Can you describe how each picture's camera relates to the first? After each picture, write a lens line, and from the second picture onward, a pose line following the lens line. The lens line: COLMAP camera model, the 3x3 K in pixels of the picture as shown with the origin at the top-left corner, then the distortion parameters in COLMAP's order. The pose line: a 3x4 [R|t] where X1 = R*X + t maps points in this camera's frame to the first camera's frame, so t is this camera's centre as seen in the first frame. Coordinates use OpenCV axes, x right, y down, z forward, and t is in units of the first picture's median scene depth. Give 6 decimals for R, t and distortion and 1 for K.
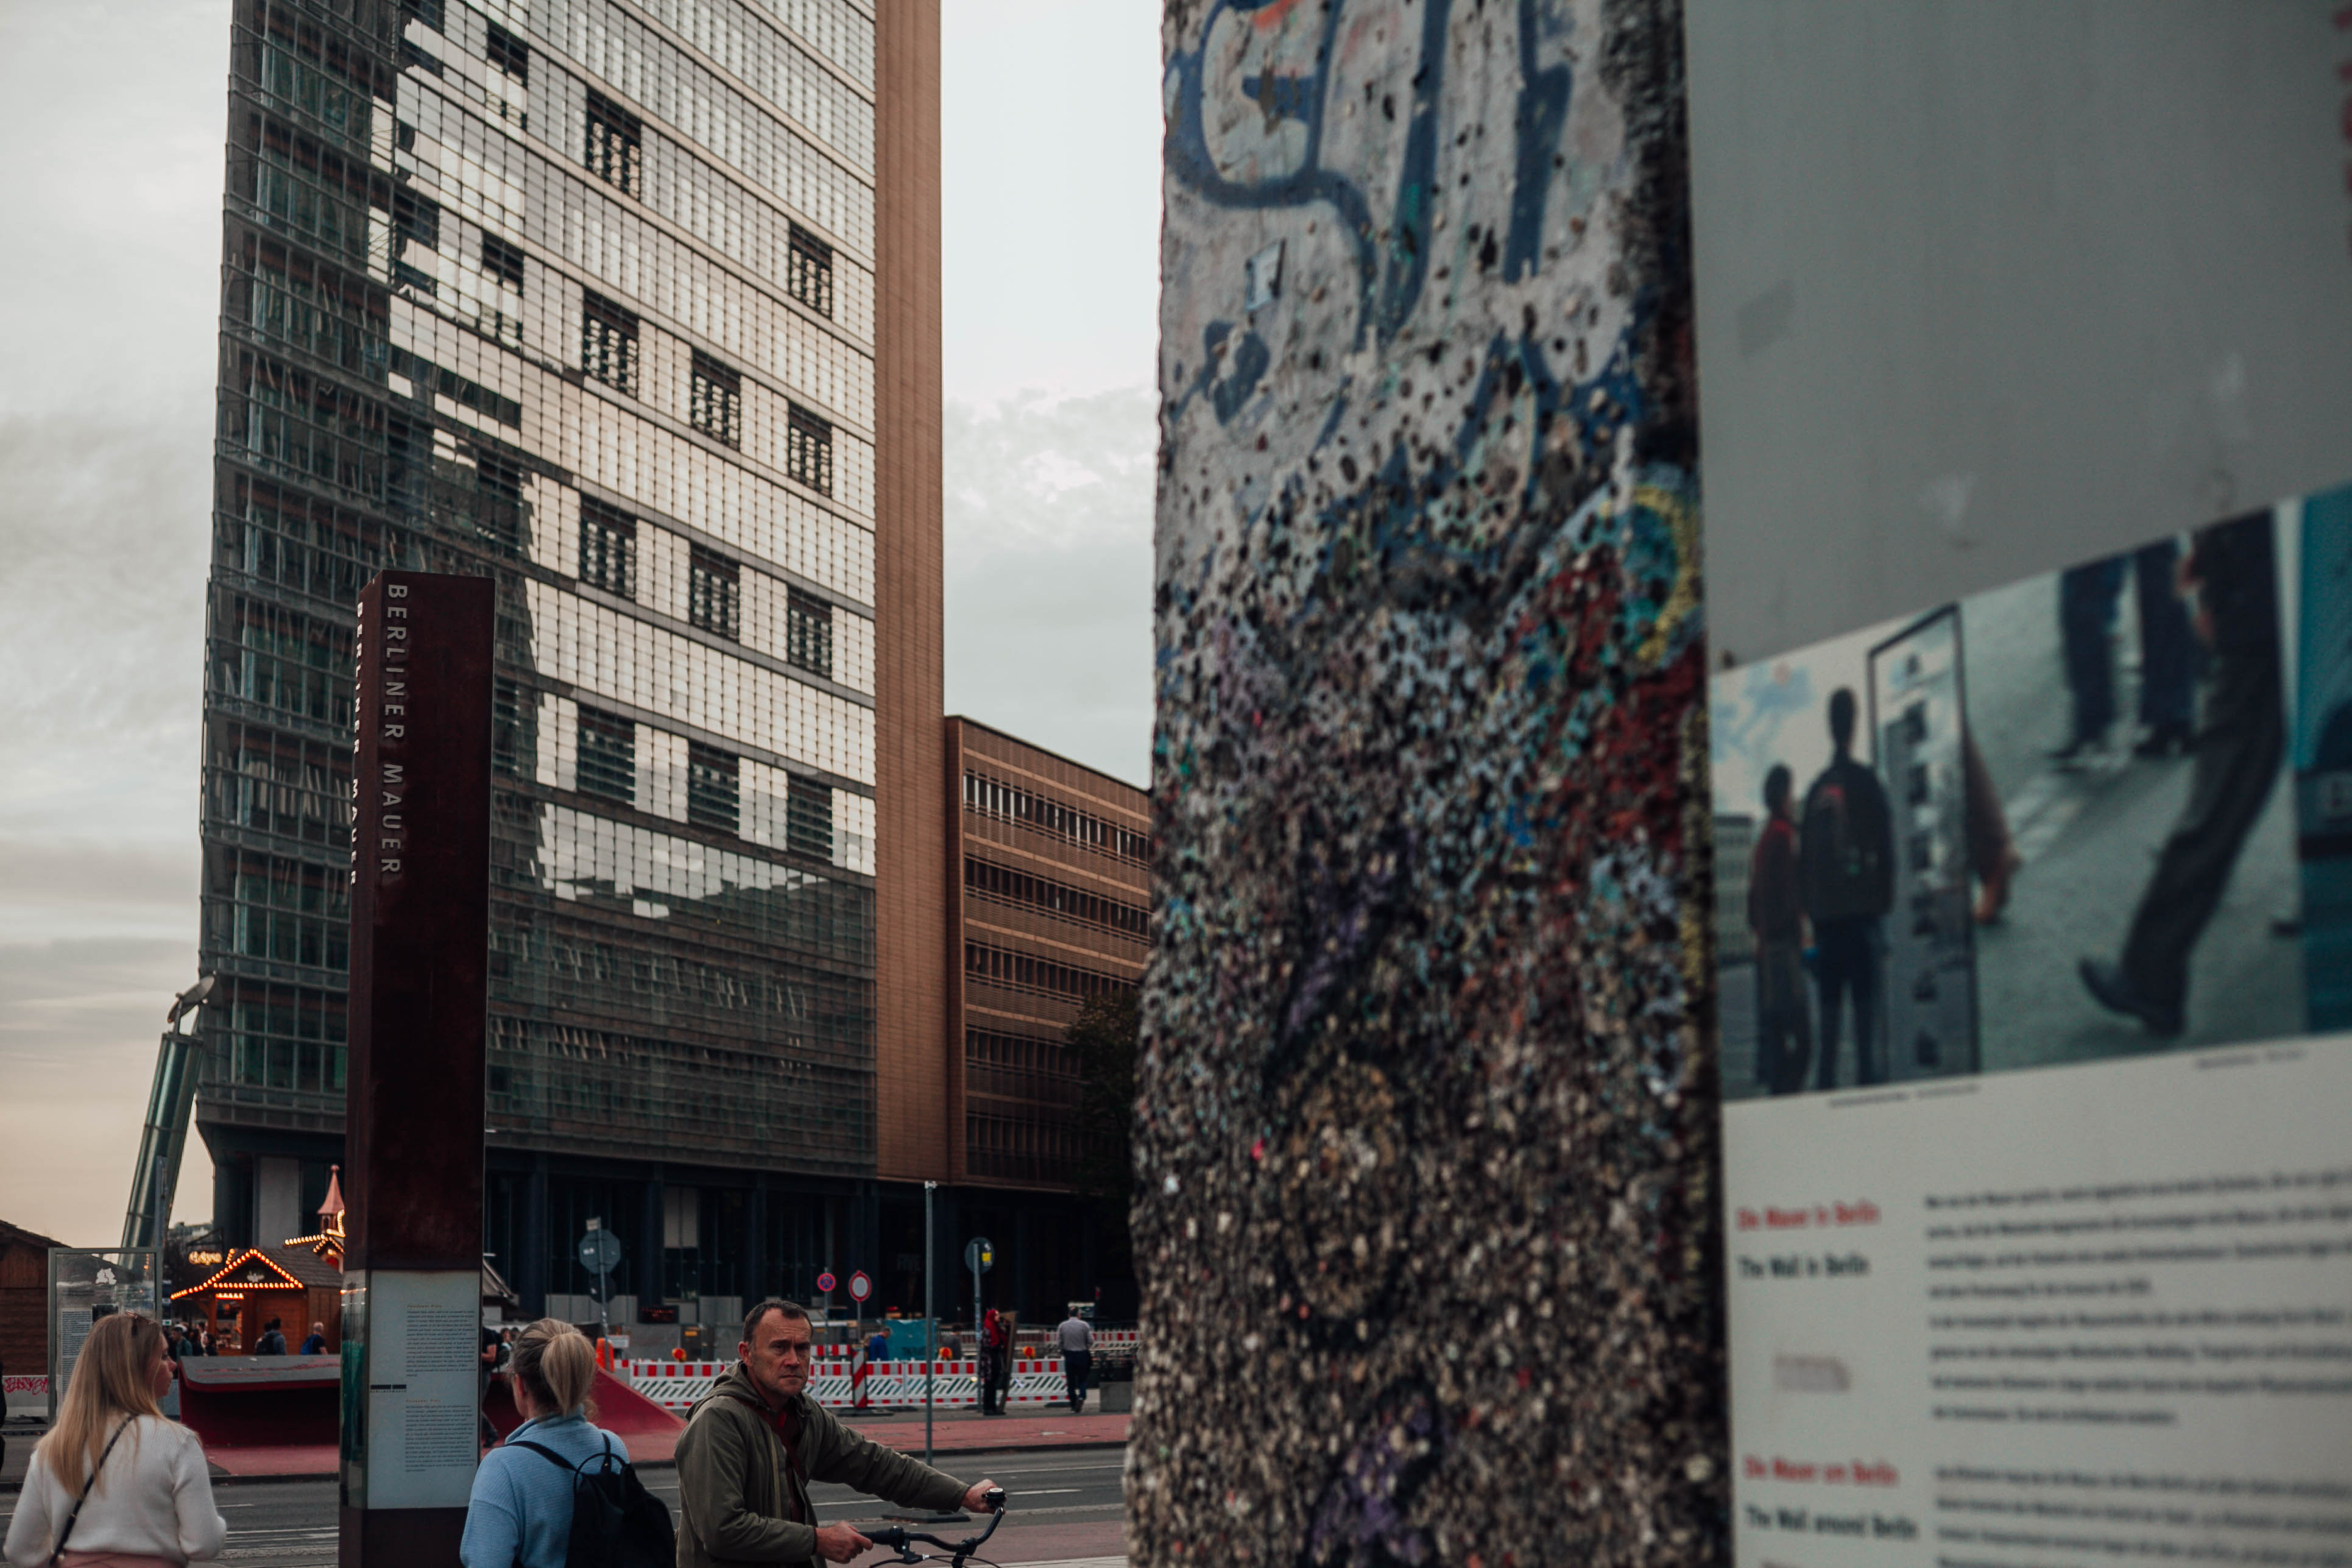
lens RADIAL K [[3422.3, 0, 1176.0], [0, 3422.3, 784.0], [0, 0, 1]] dist [-0.095030, -0.046087]
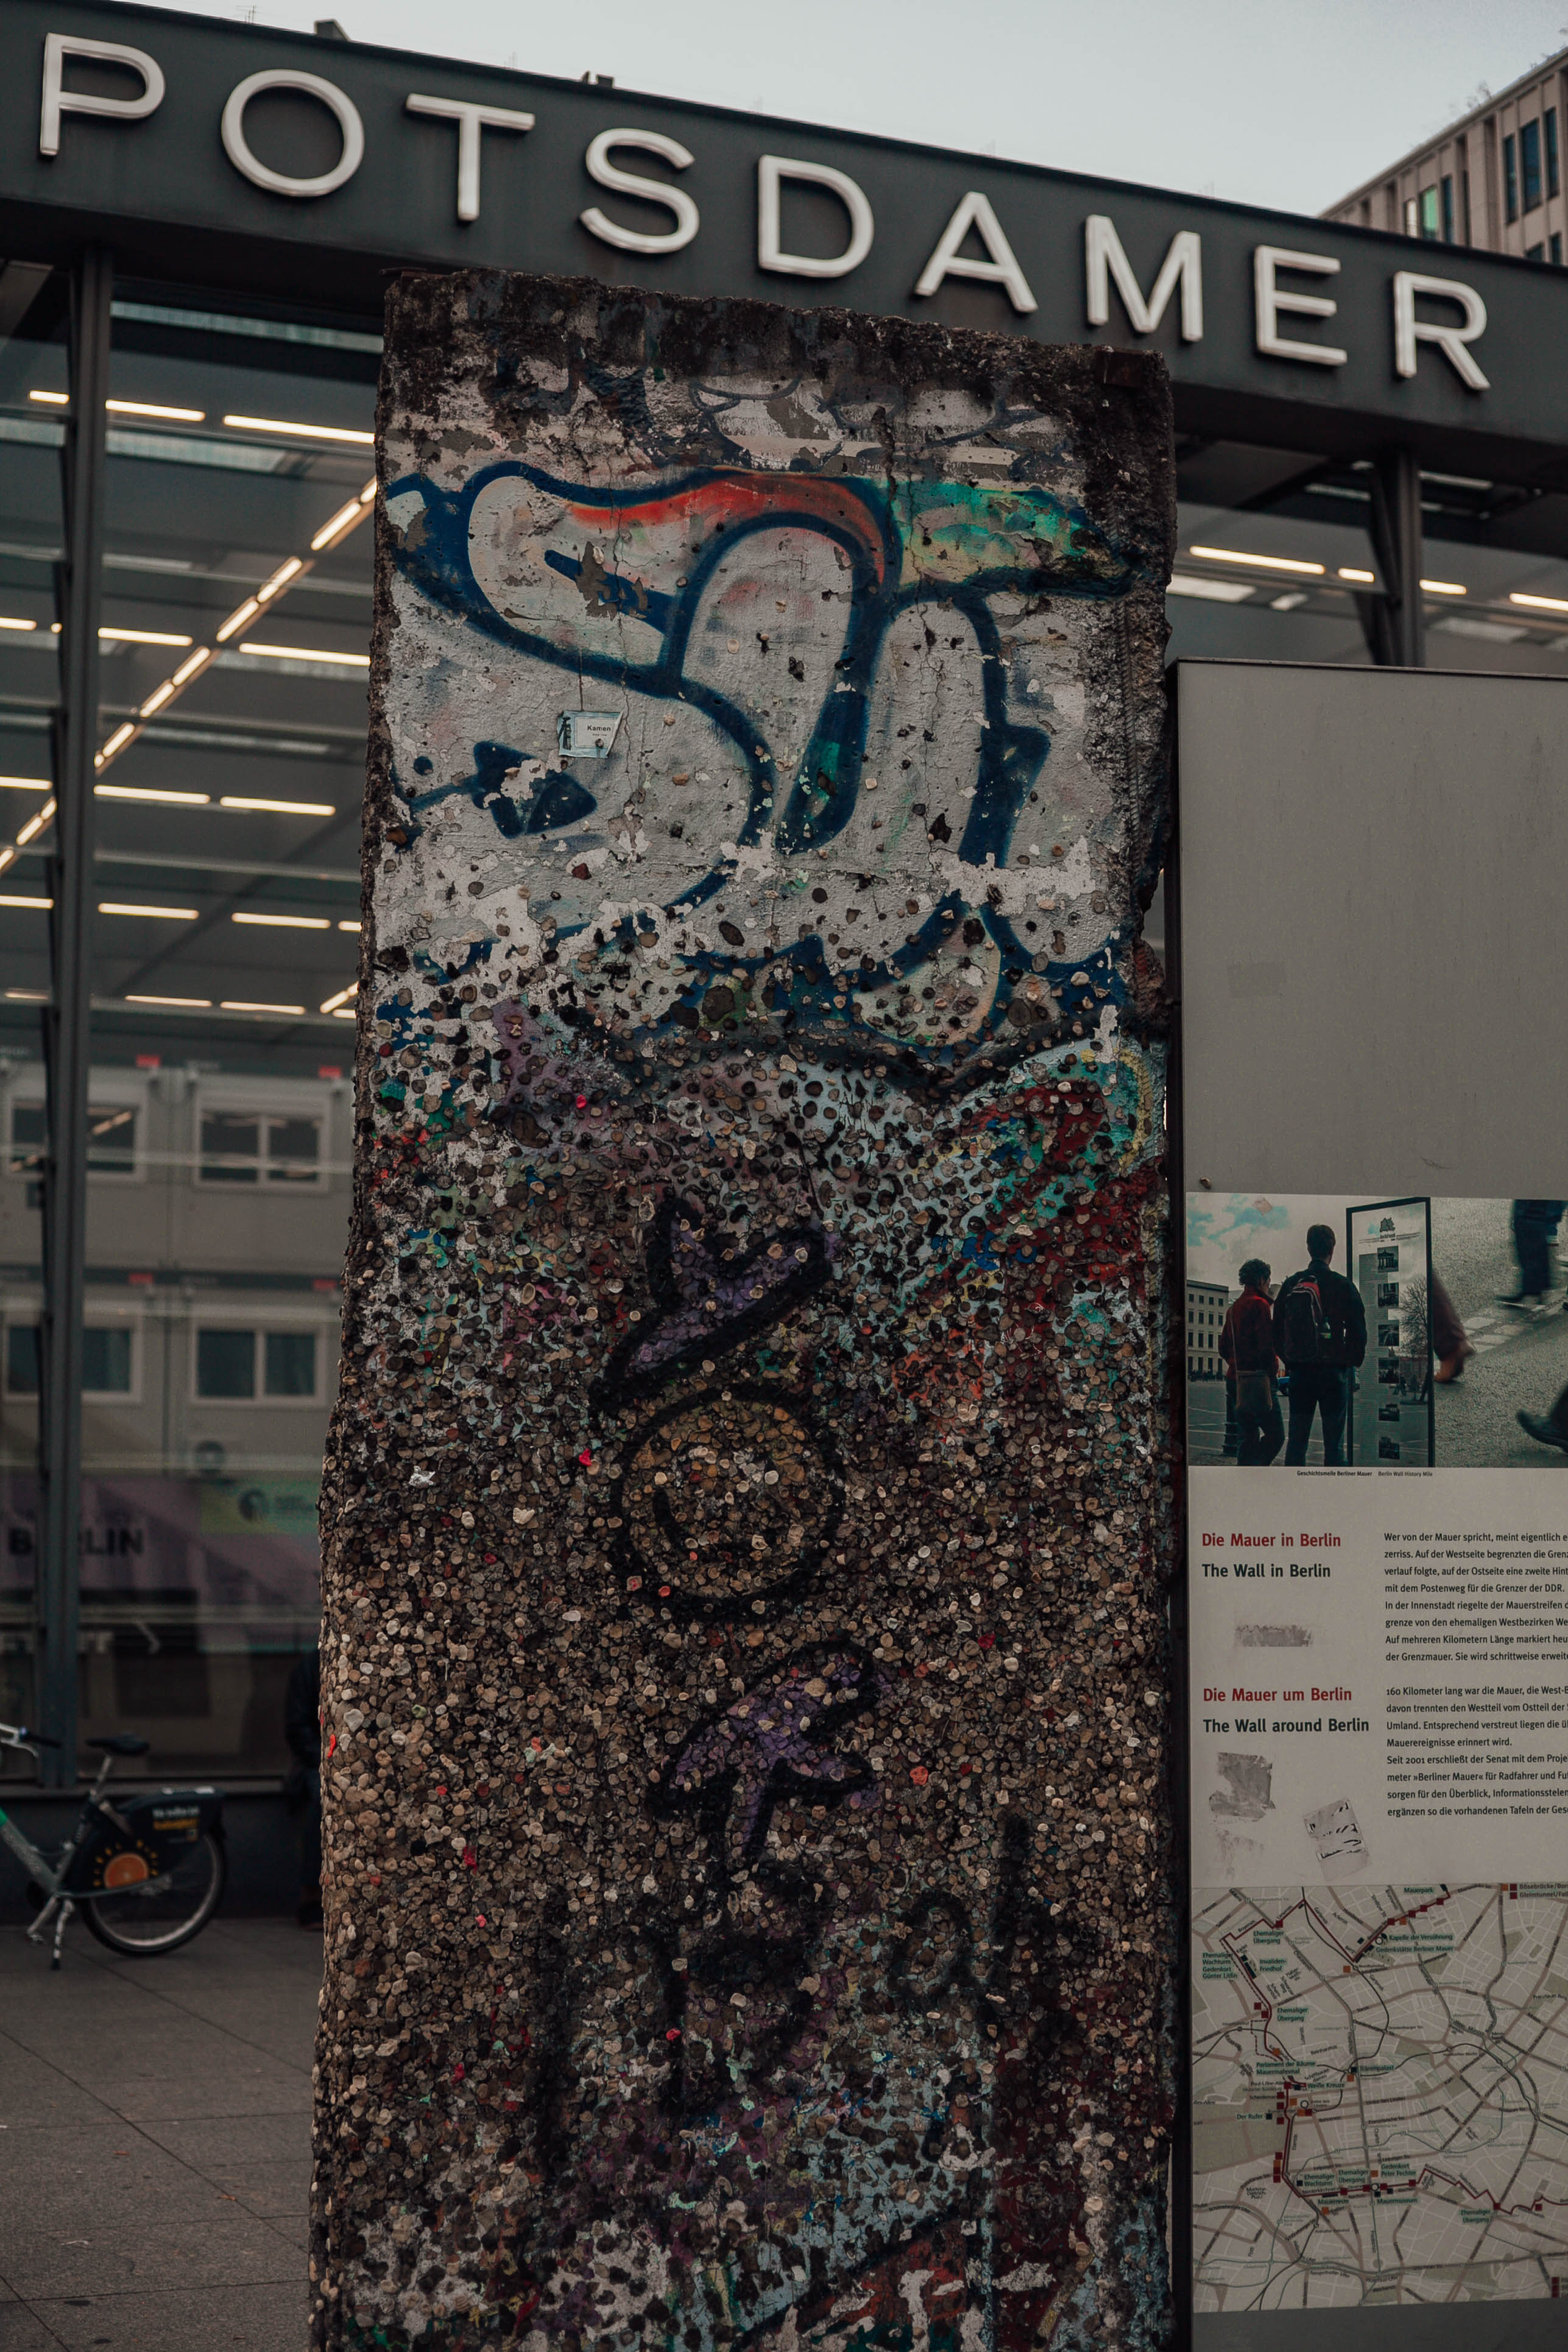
lens RADIAL K [[3422.3, 0, 833.3], [0, 3422.3, 1181.8], [0, 0, 1]] dist [-0.095030, -0.046087]
pose [[0.272846, 0.125197, 0.953877, -1.205520], [-0.154720, 0.984301, -0.084934, 0.106679], [-0.949535, -0.124410, 0.287933, 0.617890]]
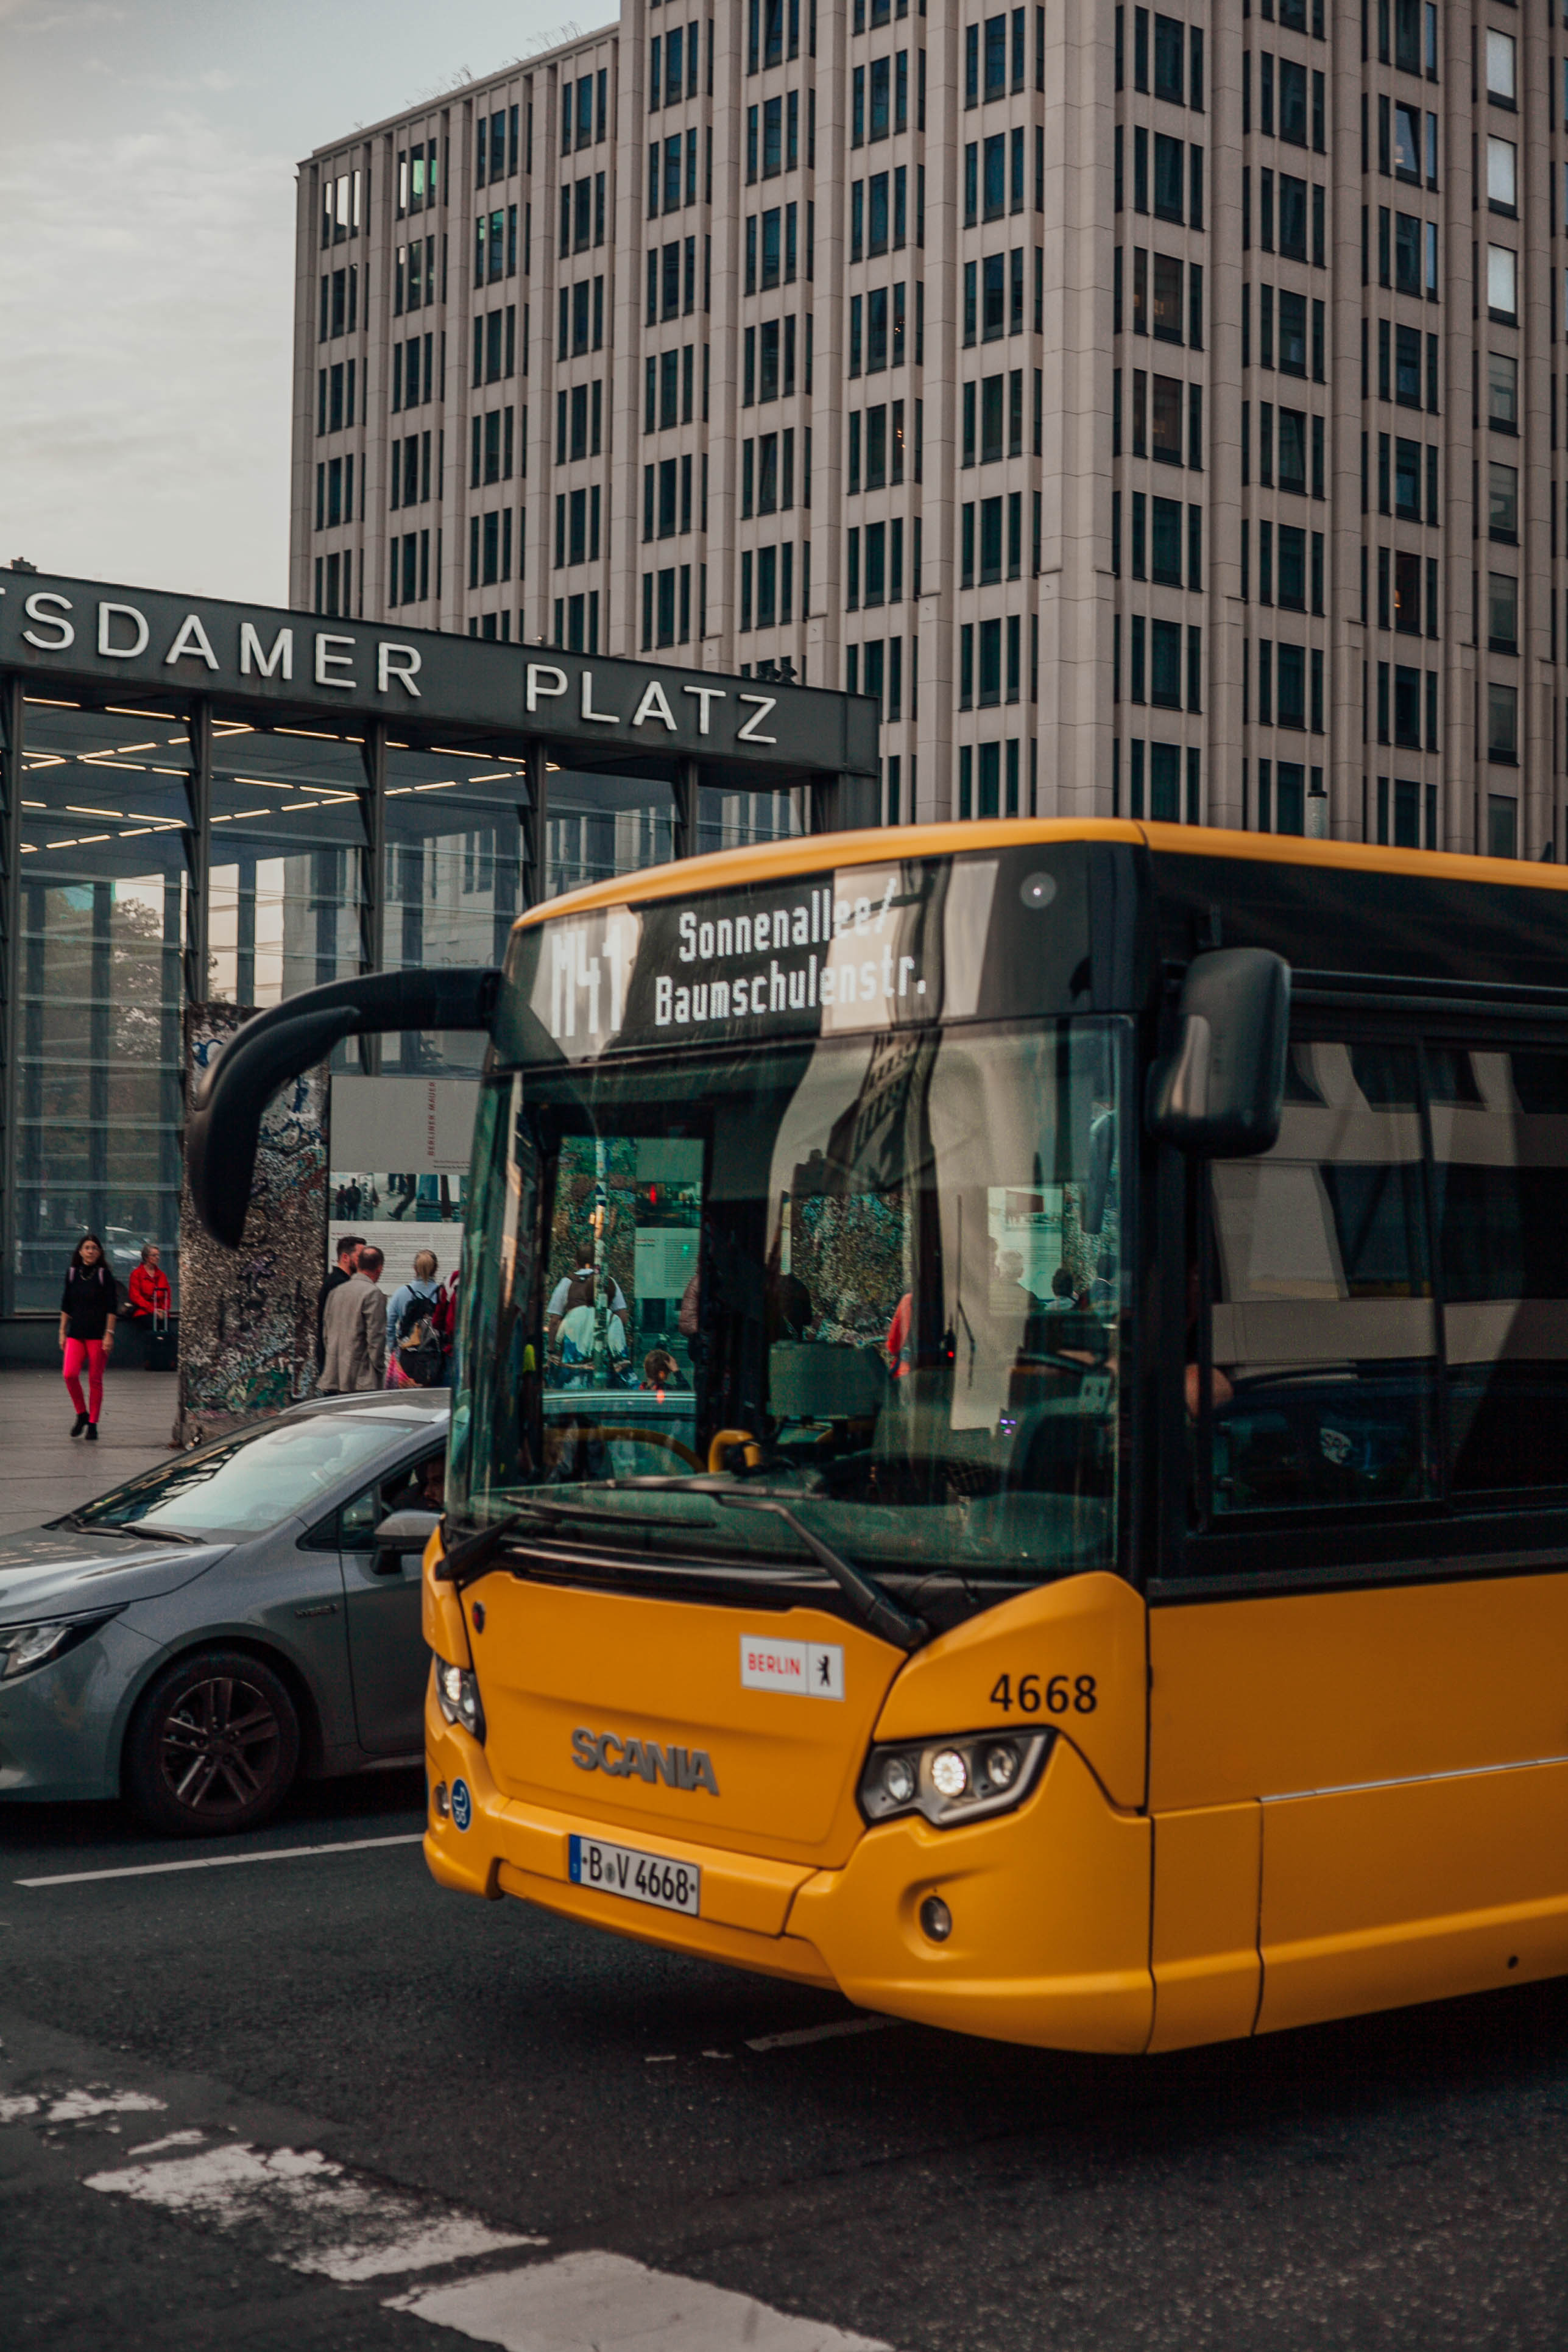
lens RADIAL K [[3422.3, 0, 833.3], [0, 3422.3, 1181.8], [0, 0, 1]] dist [-0.095030, -0.046087]
pose [[-0.029310, 0.028484, 0.999164, -7.556717], [-0.168846, 0.985089, -0.033036, 0.057102], [-0.985207, -0.169673, -0.024064, -0.054779]]
